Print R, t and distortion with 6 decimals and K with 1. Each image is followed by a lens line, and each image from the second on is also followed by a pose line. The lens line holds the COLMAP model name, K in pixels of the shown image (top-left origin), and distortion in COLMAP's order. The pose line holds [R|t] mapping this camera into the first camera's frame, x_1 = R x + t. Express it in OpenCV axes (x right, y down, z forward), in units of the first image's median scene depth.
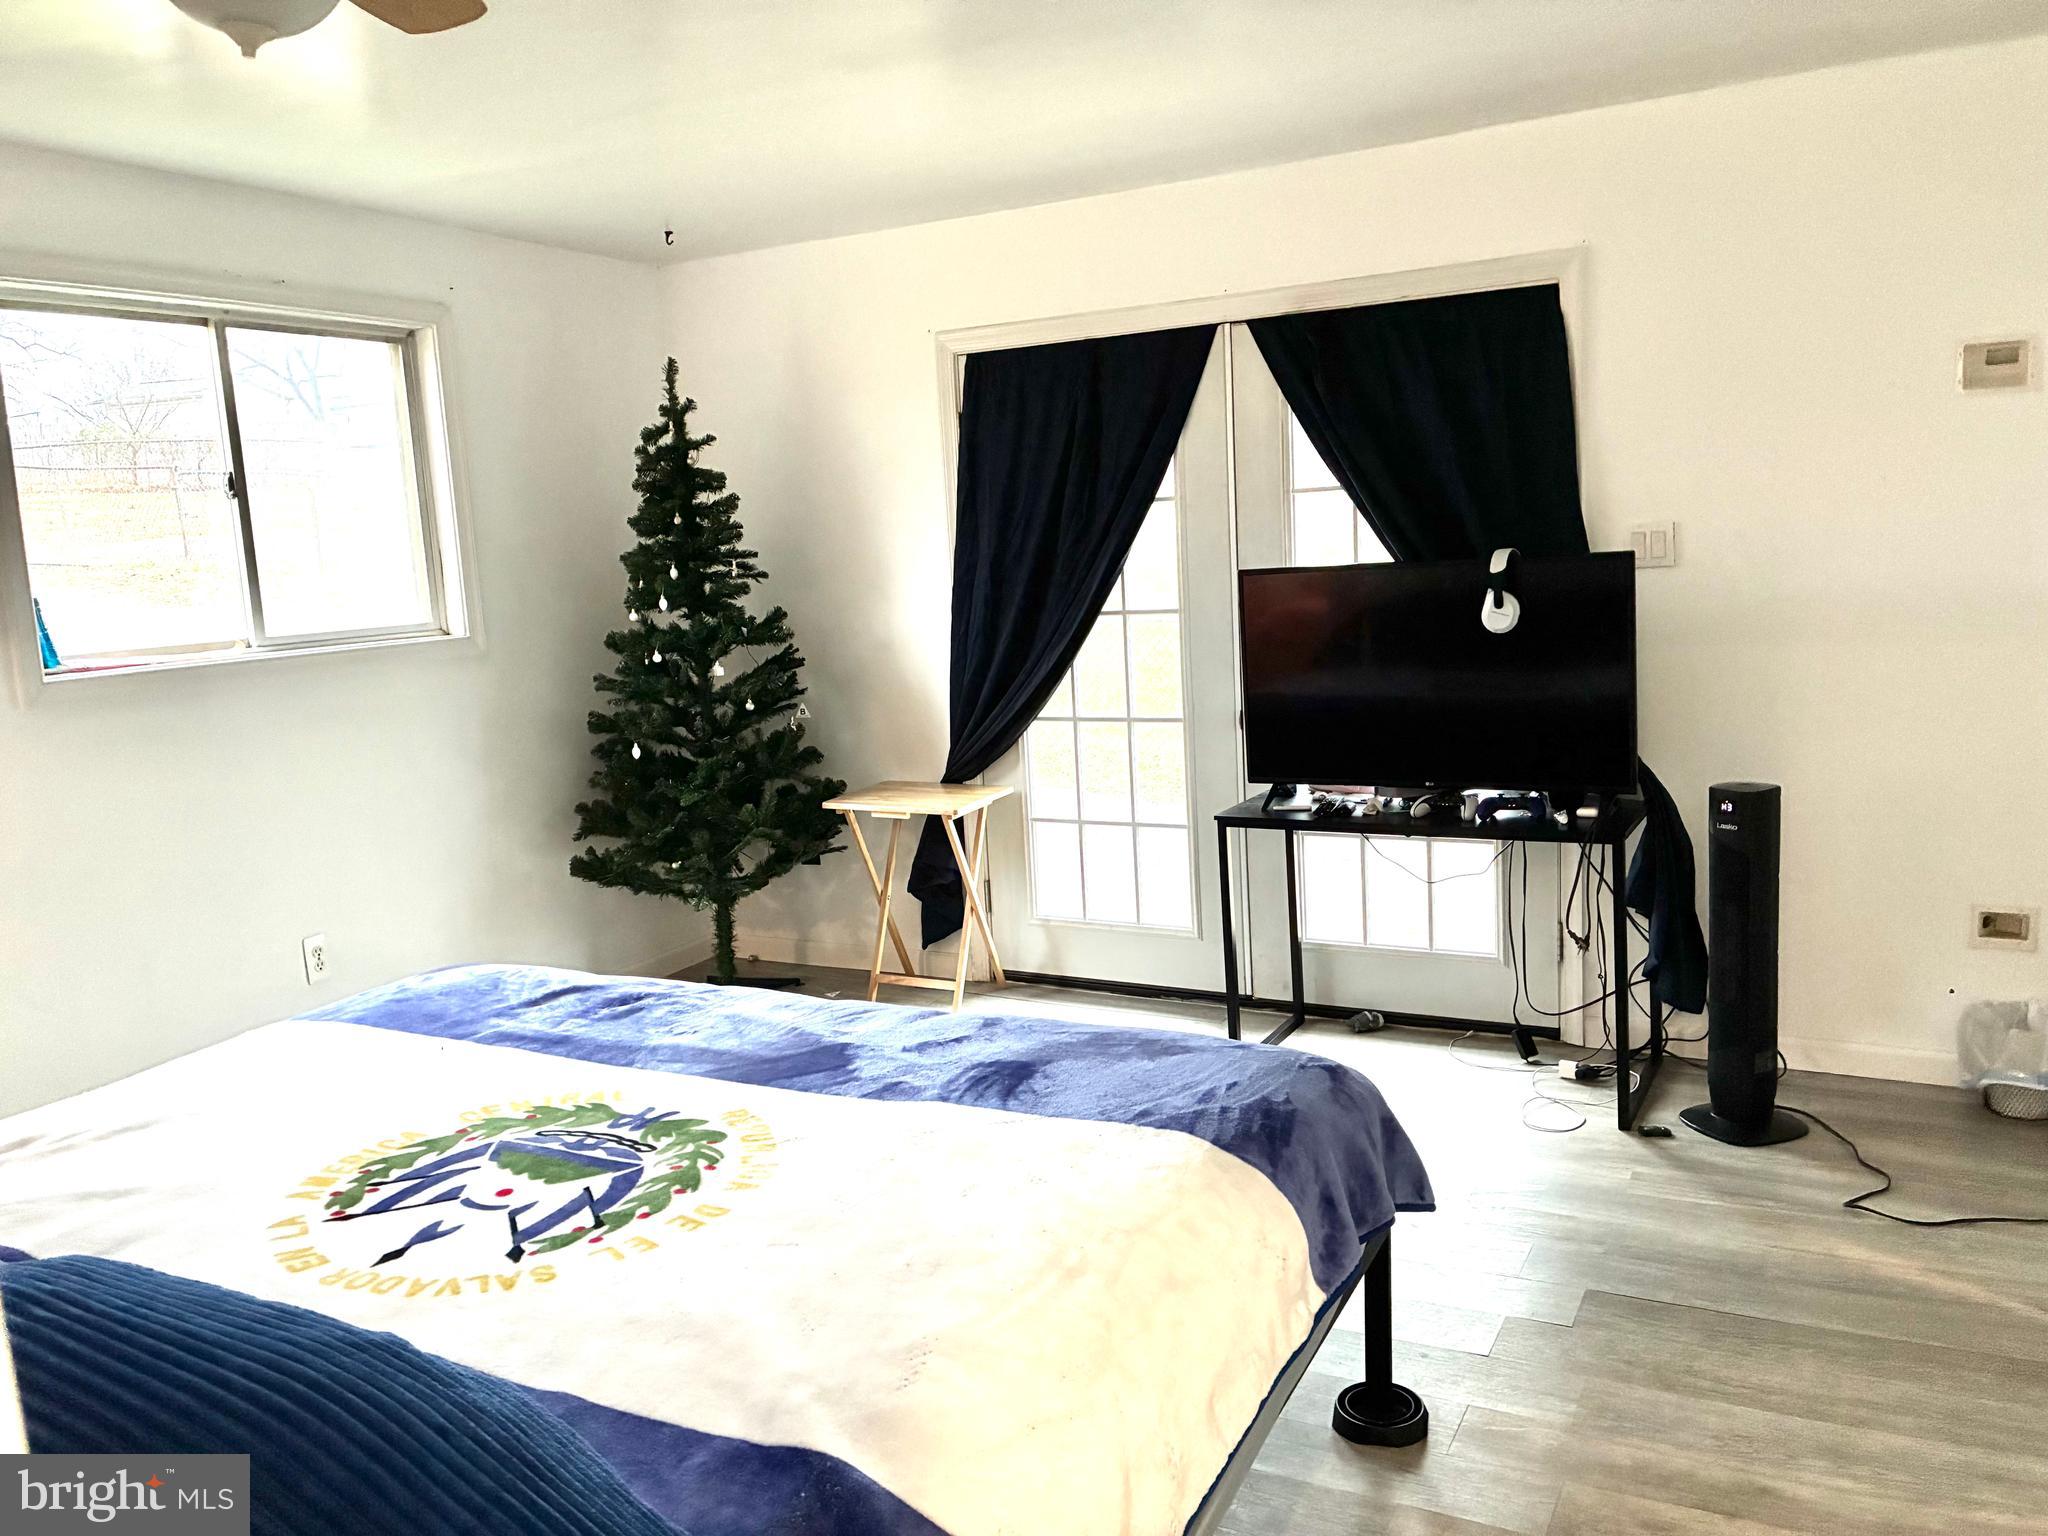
lens RADIAL K [[1552.6, 0, 1027.7], [0, 1552.6, 769.5], [0, 0, 1]] dist [0.061589, -0.076181]
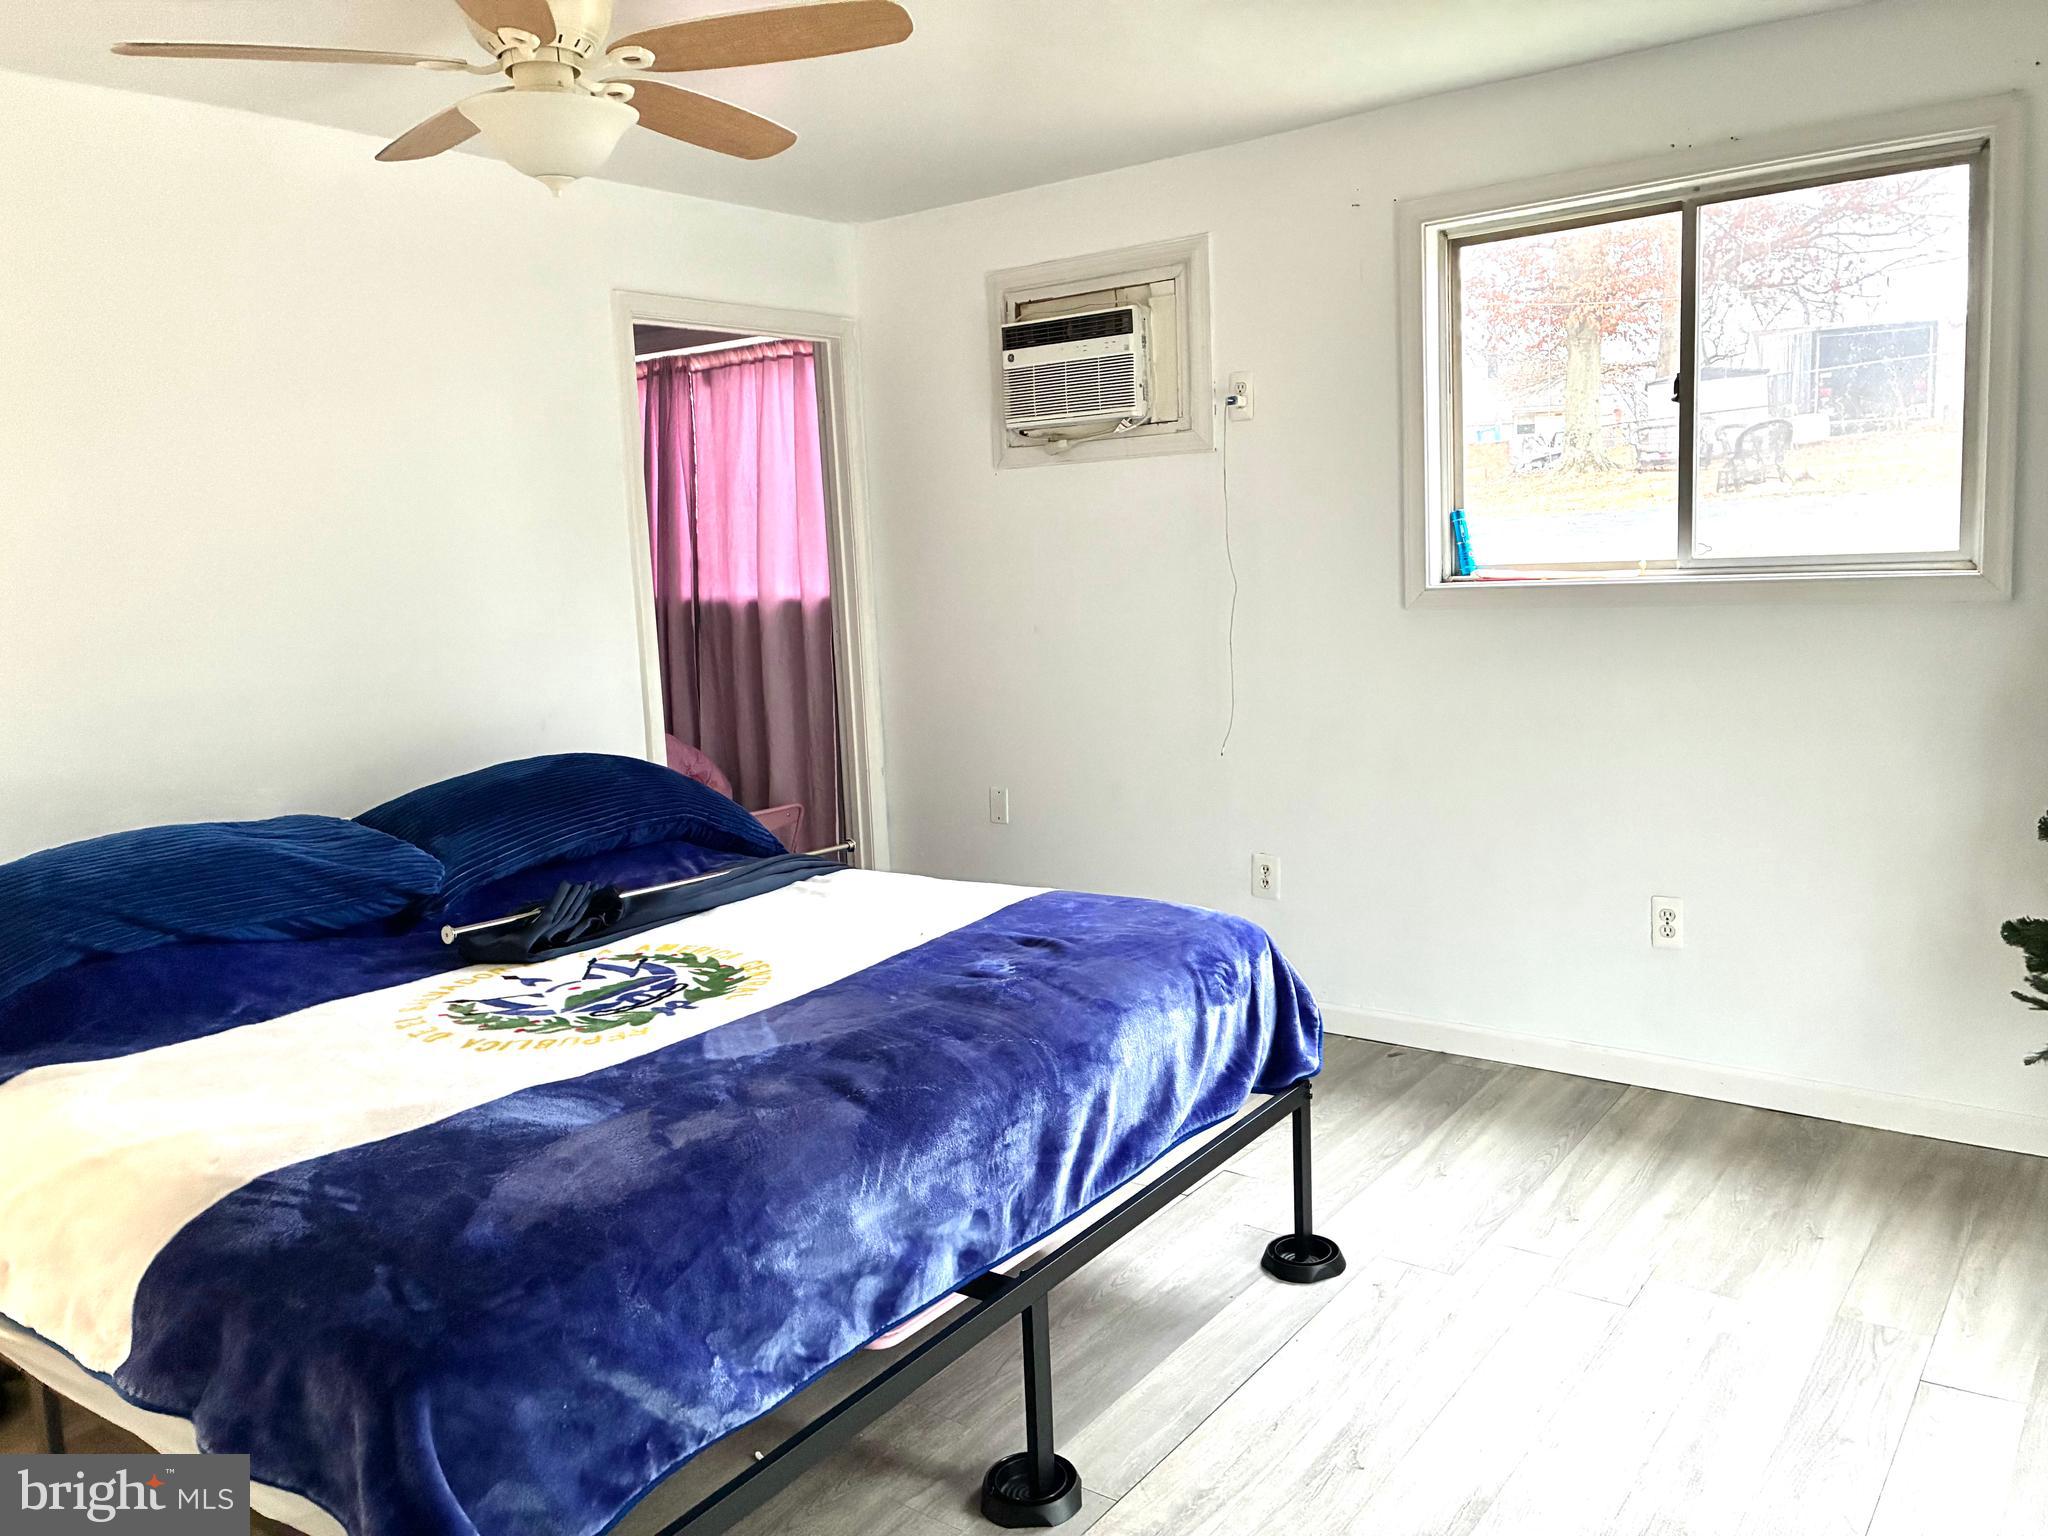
lens RADIAL K [[1552.6, 0, 1030.3], [0, 1552.6, 756.1], [0, 0, 1]] dist [0.061589, -0.076181]
pose [[-0.146216, 0.201867, -0.968437, 0.842920], [-0.089503, 0.972244, 0.216174, -0.250318], [0.985195, 0.118286, -0.124090, 1.407659]]
